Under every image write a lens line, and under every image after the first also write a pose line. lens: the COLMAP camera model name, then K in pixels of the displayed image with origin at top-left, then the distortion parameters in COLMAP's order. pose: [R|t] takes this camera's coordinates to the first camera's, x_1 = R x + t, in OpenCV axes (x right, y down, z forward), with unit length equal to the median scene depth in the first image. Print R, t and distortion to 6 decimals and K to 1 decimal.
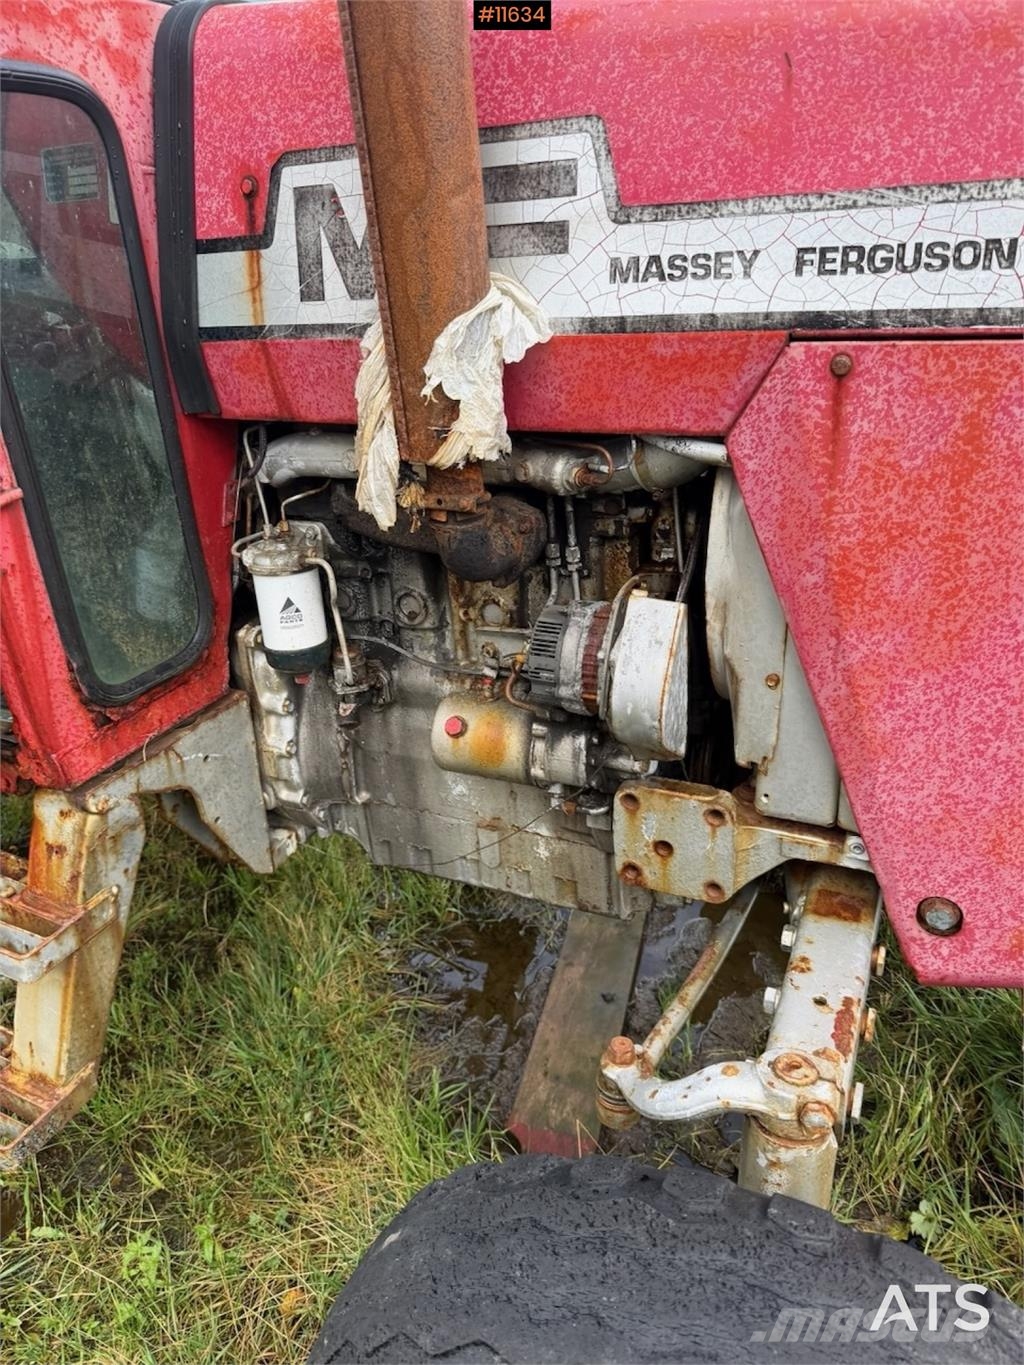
lens RADIAL K [[965.8, 0, 516.9], [0, 965.8, 669.8], [0, 0, 1]] dist [0.056521, -0.067472]
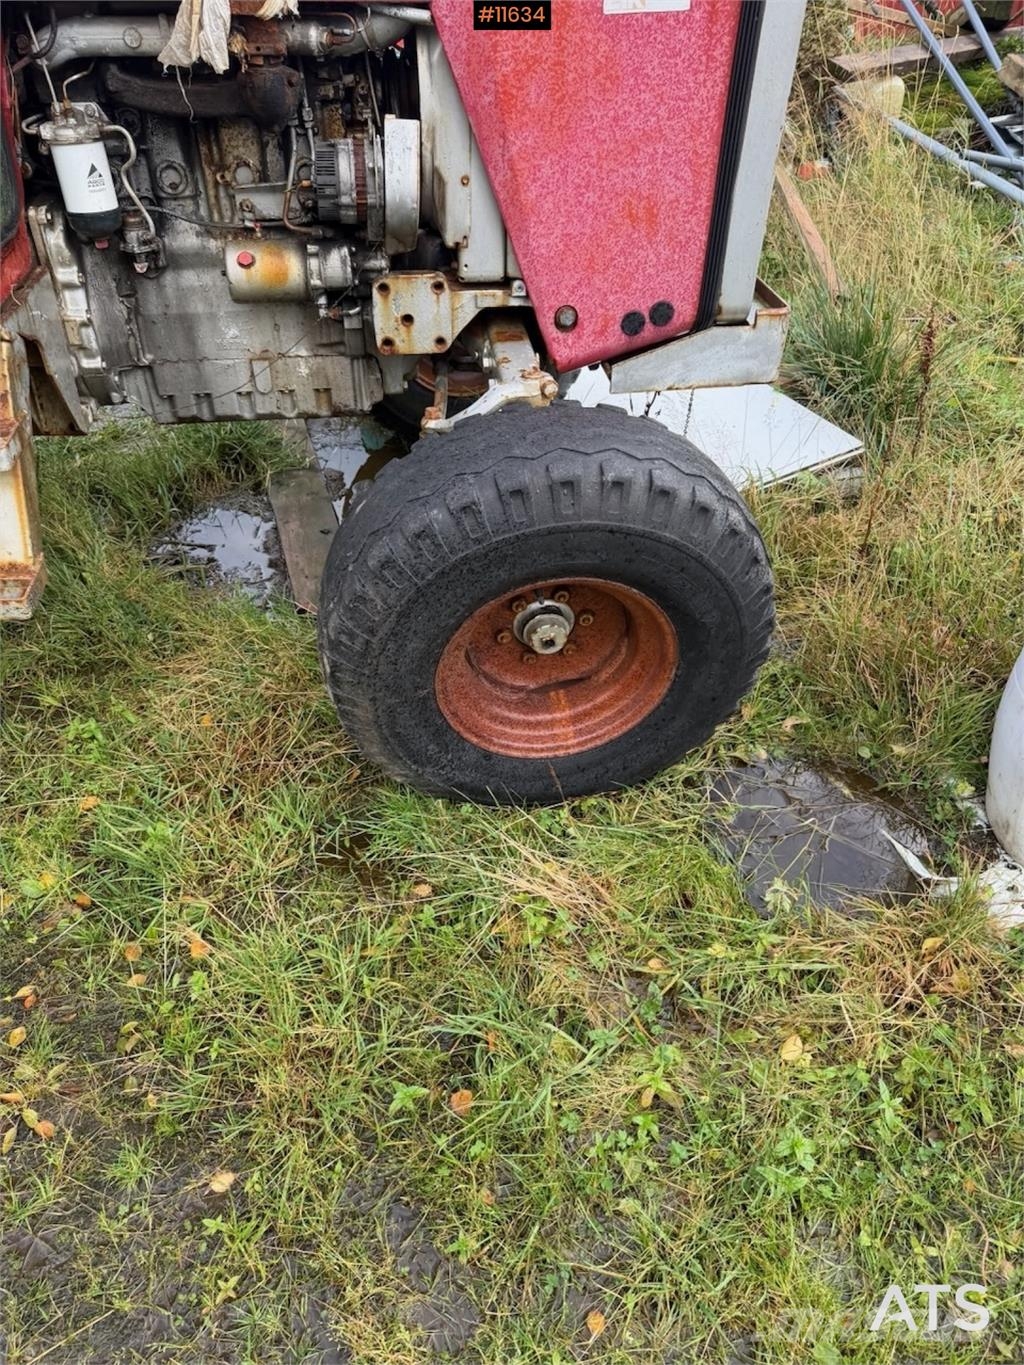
lens RADIAL K [[965.8, 0, 527.1], [0, 965.8, 684.5], [0, 0, 1]] dist [0.056521, -0.067472]
pose [[0.833152, -0.286601, 0.472989, -0.648028], [0.165503, 0.945258, 0.281240, 0.353442], [-0.527700, -0.156034, 0.834977, -0.560039]]
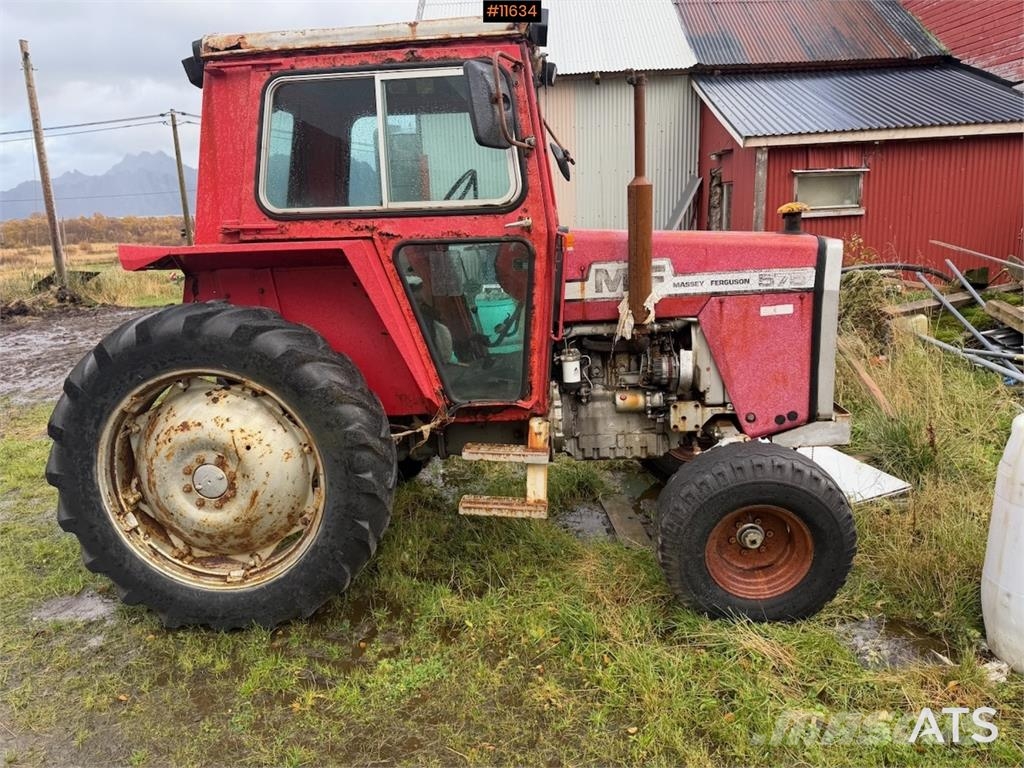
lens RADIAL K [[724.5, 0, 506.2], [0, 724.5, 361.1], [0, 0, 1]] dist [0.056521, -0.067472]
pose [[0.943278, -0.054213, 0.327549, -1.602704], [0.137454, 0.961823, -0.236650, 0.600832], [-0.302214, 0.268249, 0.914718, -1.682947]]
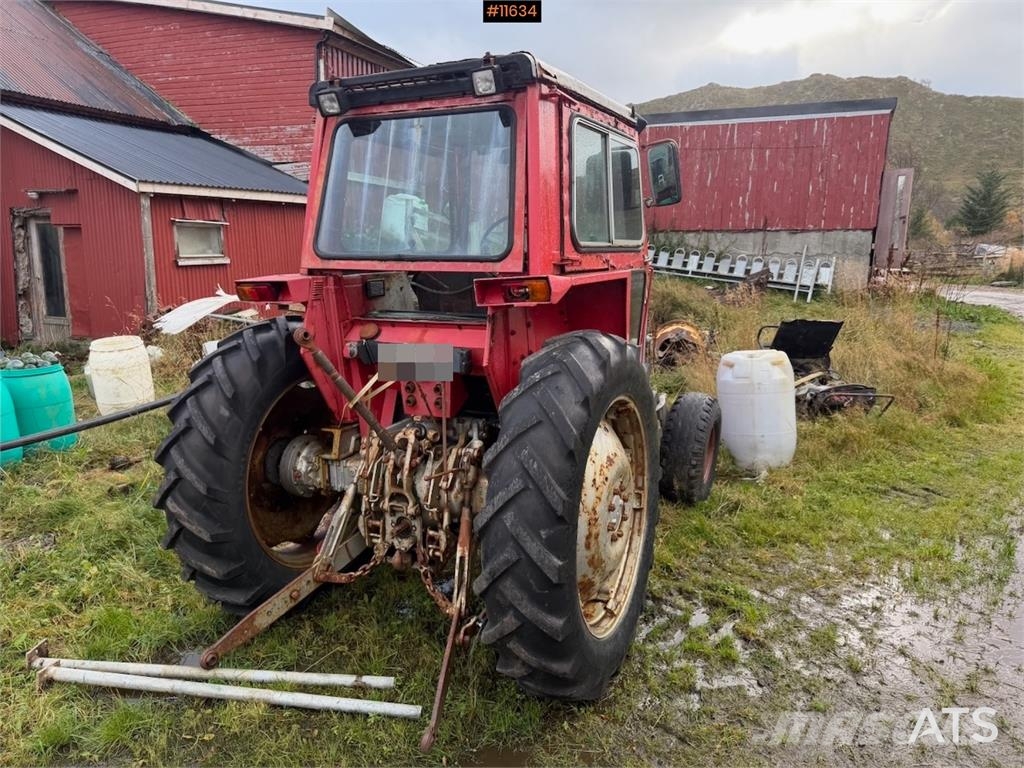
lens RADIAL K [[724.5, 0, 505.2], [0, 724.5, 368.5], [0, 0, 1]] dist [0.056521, -0.067472]
pose [[0.035278, -0.115790, 0.992647, -4.437161], [0.432627, 0.897142, 0.089274, -0.678210], [-0.900882, 0.426297, 0.081743, 1.241268]]
